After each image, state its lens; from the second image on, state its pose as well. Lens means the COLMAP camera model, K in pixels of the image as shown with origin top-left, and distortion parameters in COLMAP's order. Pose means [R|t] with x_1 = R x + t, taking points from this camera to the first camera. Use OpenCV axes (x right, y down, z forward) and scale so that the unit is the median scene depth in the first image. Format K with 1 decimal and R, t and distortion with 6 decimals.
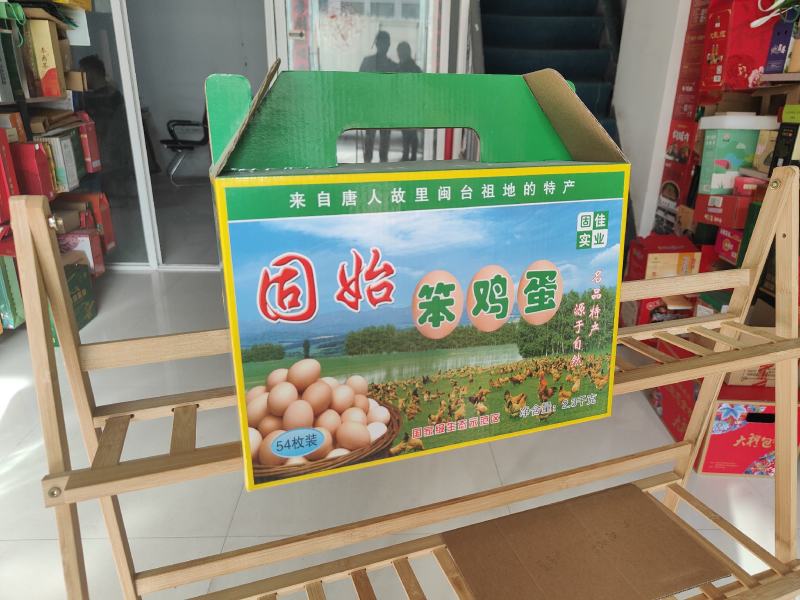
lens RADIAL K [[560.8, 0, 405.1], [0, 560.8, 291.6], [0, 0, 1]] dist [-0.016528, 0.013236]
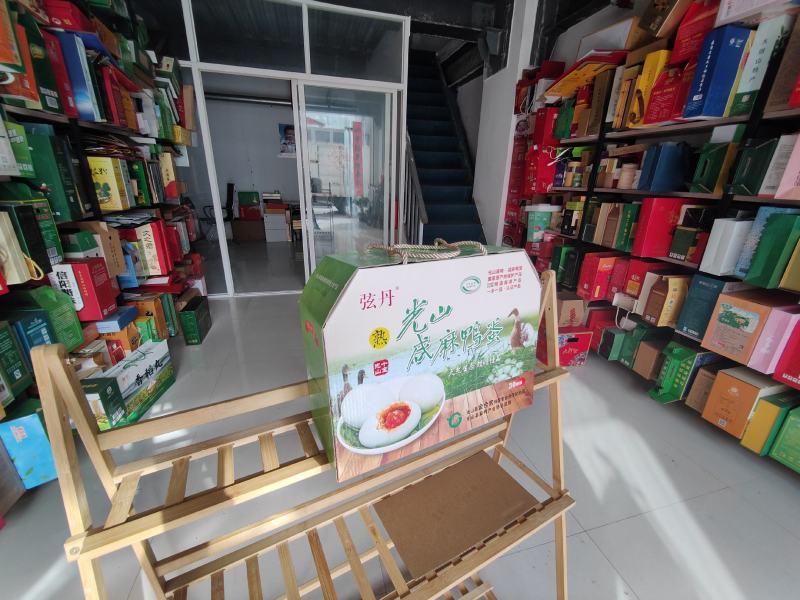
lens RADIAL K [[329.2, 0, 395.9], [0, 329.2, 297.6], [0, 0, 1]] dist [-0.002403, 0.000968]
pose [[0.975139, -0.072380, 0.209442, -0.211989], [0.073791, 0.997273, 0.001077, -0.000912], [-0.208949, 0.014405, 0.977820, -0.104912]]
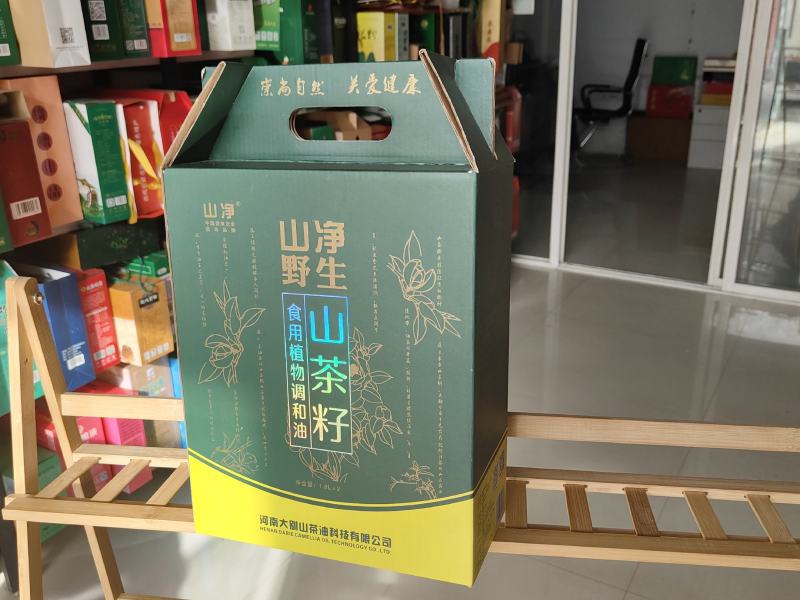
lens RADIAL K [[740.2, 0, 405.8], [0, 740.2, 298.9], [0, 0, 1]] dist [0.001788, 0.000000]
pose [[0.835197, 0.158216, -0.526700, -0.037389], [-0.157016, 0.986461, 0.047341, -0.012096], [0.527059, 0.043162, 0.848732, -0.112651]]
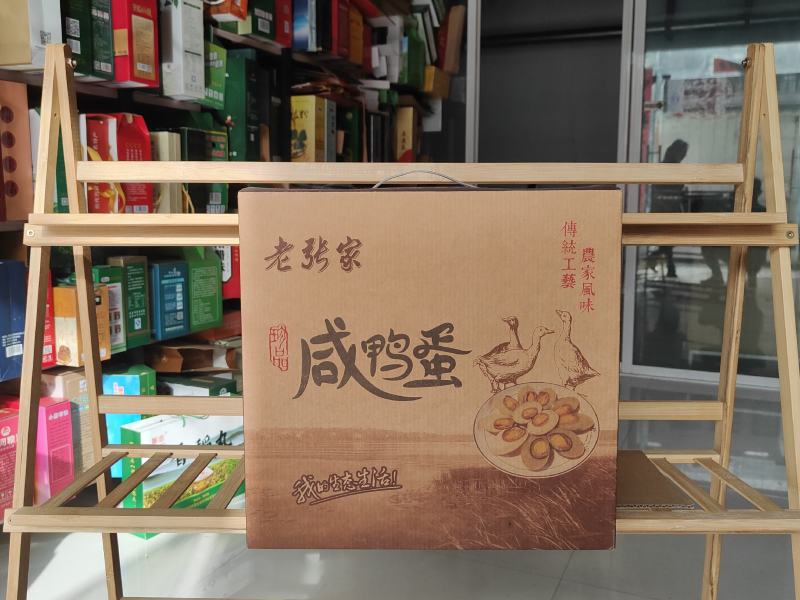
lens RADIAL K [[740.2, 0, 404.6], [0, 740.2, 297.0], [0, 0, 1]] dist [0.001788, 0.000000]
pose [[0.898118, 0.038155, -0.438095, -0.022059], [-0.142403, 0.967783, -0.207647, 0.157547], [0.416059, 0.248878, 0.874617, -0.148705]]
